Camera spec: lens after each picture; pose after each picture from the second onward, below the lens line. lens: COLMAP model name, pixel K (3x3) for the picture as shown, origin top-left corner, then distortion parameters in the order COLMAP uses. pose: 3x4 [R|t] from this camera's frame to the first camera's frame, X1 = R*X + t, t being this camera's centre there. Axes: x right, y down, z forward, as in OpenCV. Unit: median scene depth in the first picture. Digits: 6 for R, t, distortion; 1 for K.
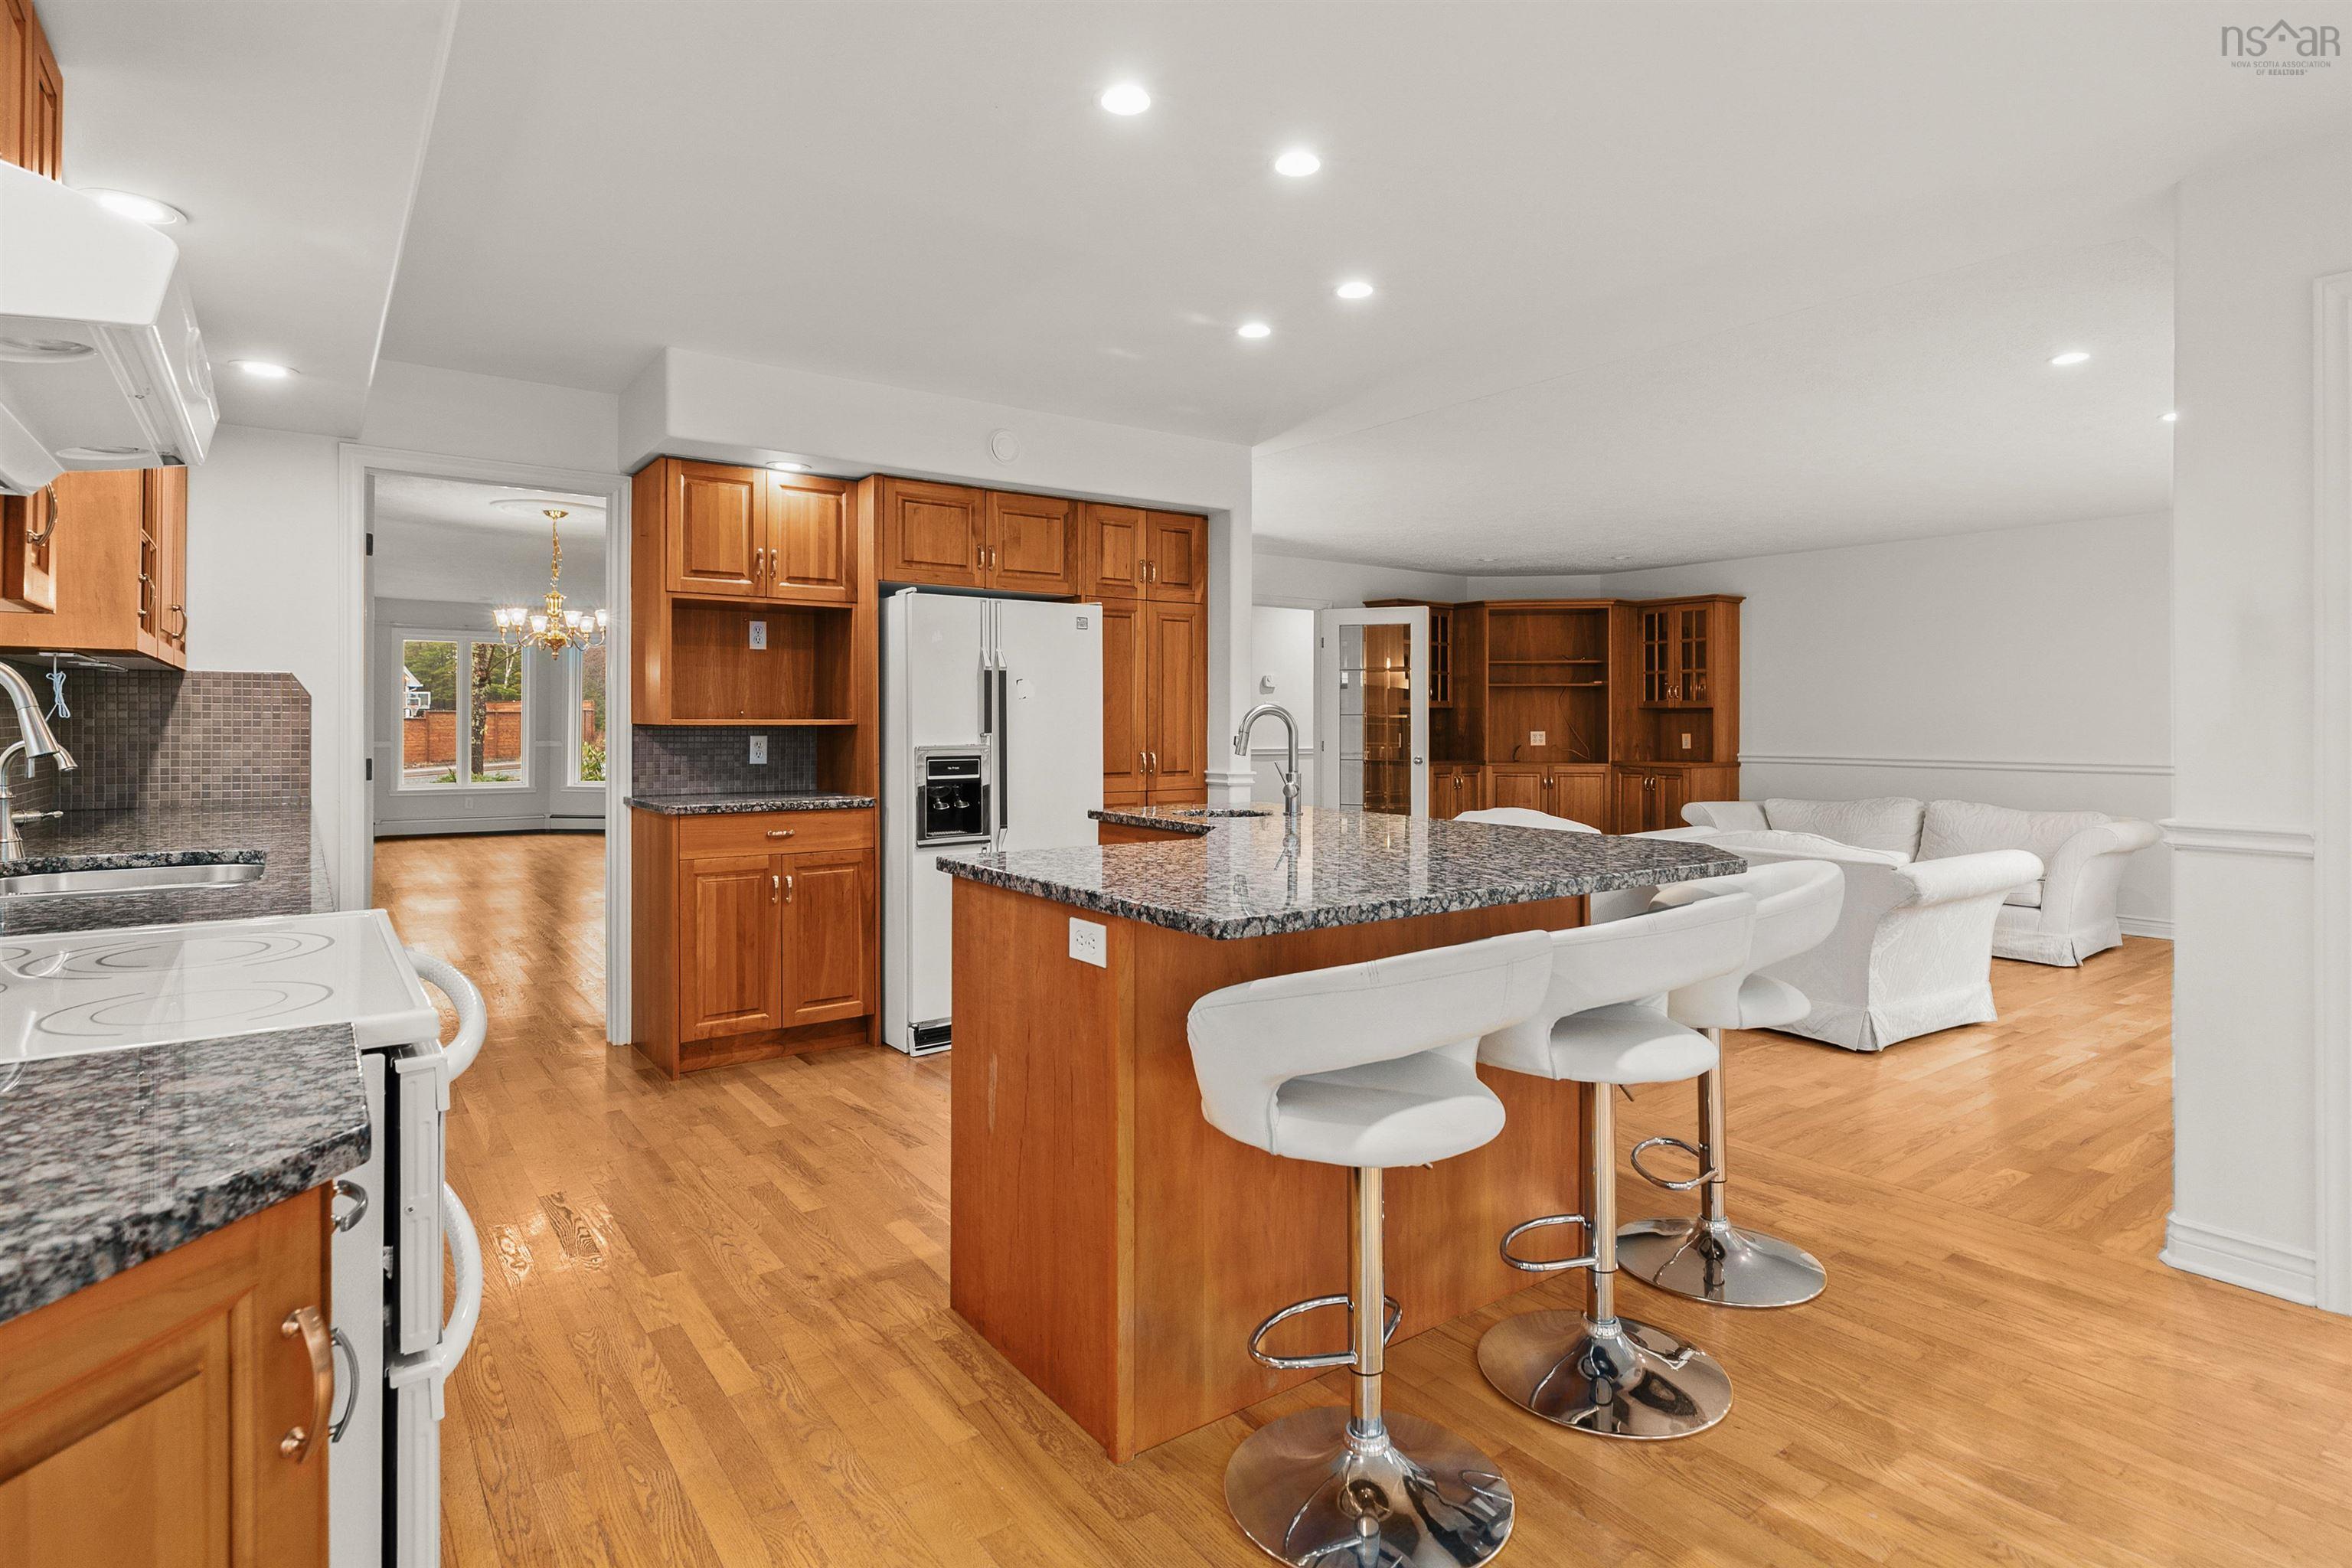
lens RADIAL K [[1159.1, 0, 1202.9], [0, 1159.1, 718.4], [0, 0, 1]] dist [-0.011716, 0.002518]
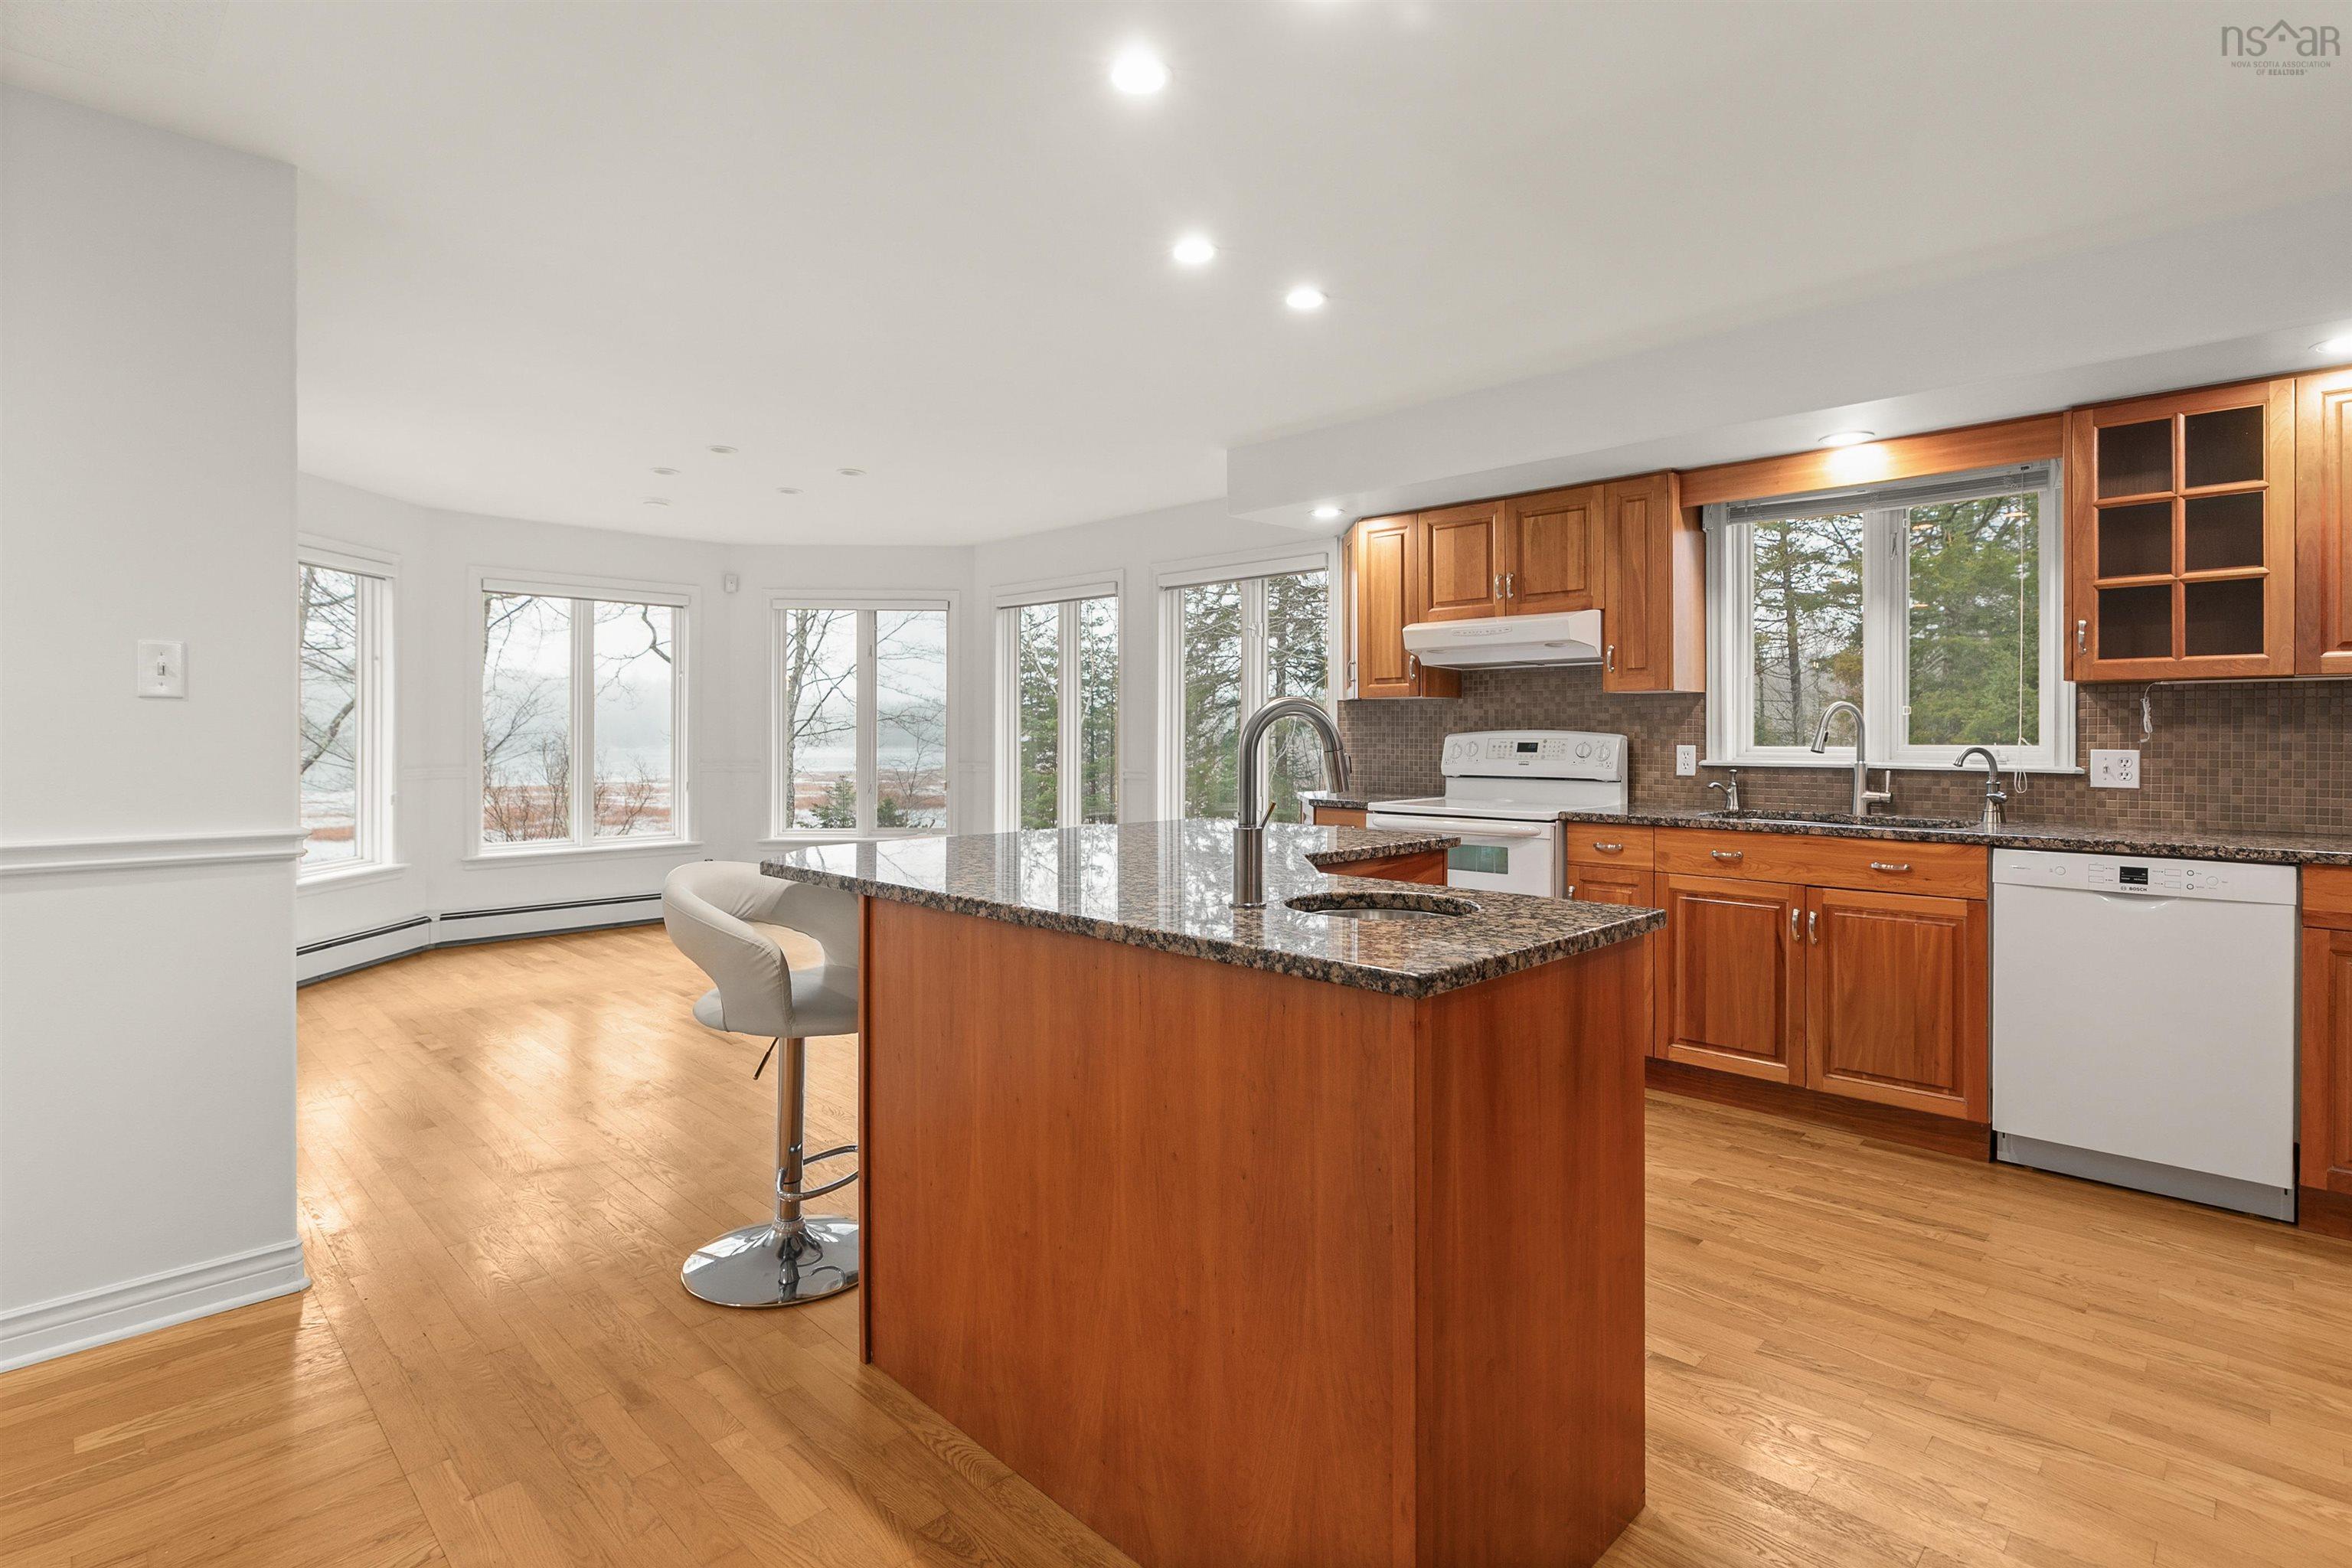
lens RADIAL K [[1159.1, 0, 1167.0], [0, 1159.1, 735.0], [0, 0, 1]] dist [-0.011716, 0.002518]
pose [[-0.991220, -0.003961, -0.132163, 0.180460], [-0.003146, 0.999975, -0.006376, 0.007969], [0.132185, -0.005904, -0.991207, 1.488281]]
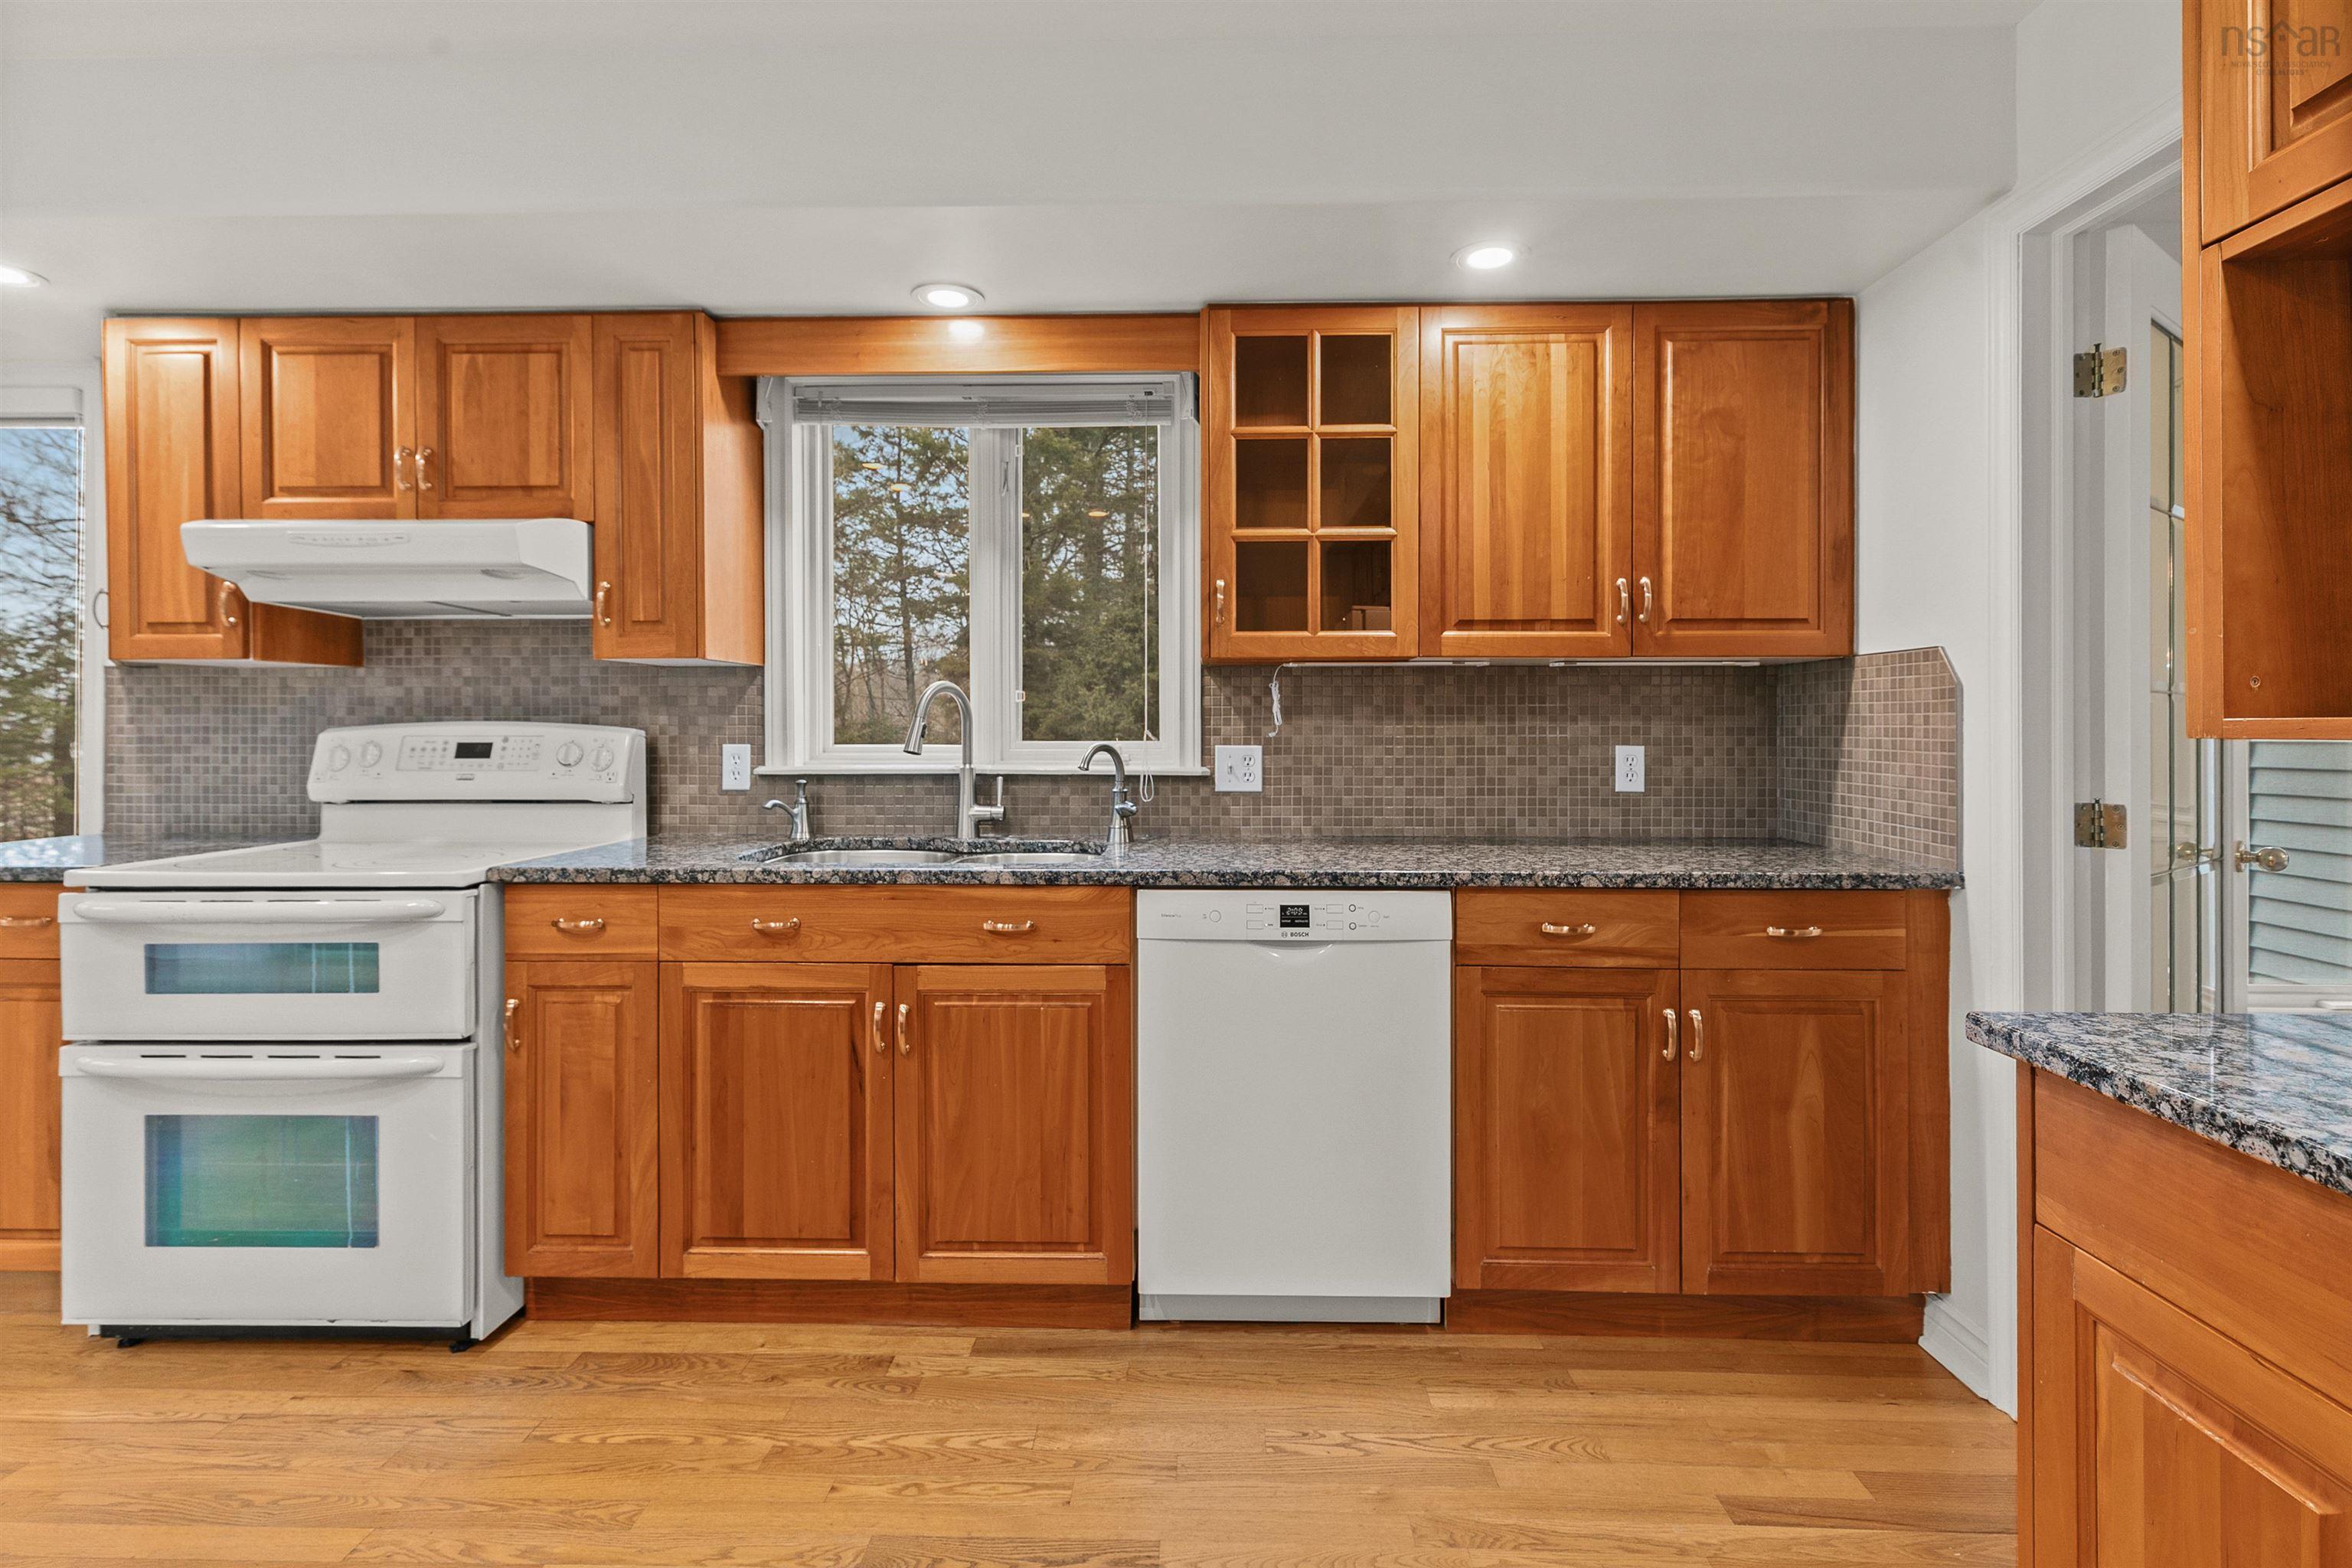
lens RADIAL K [[1072.4, 0, 1205.0], [0, 1072.4, 731.2], [0, 0, 1]] dist [0.006949, -0.000672]
pose [[-0.624425, -0.001010, -0.781084, -0.134695], [0.004501, 0.999978, -0.004891, 0.005153], [0.781072, -0.006570, -0.624406, 1.087700]]
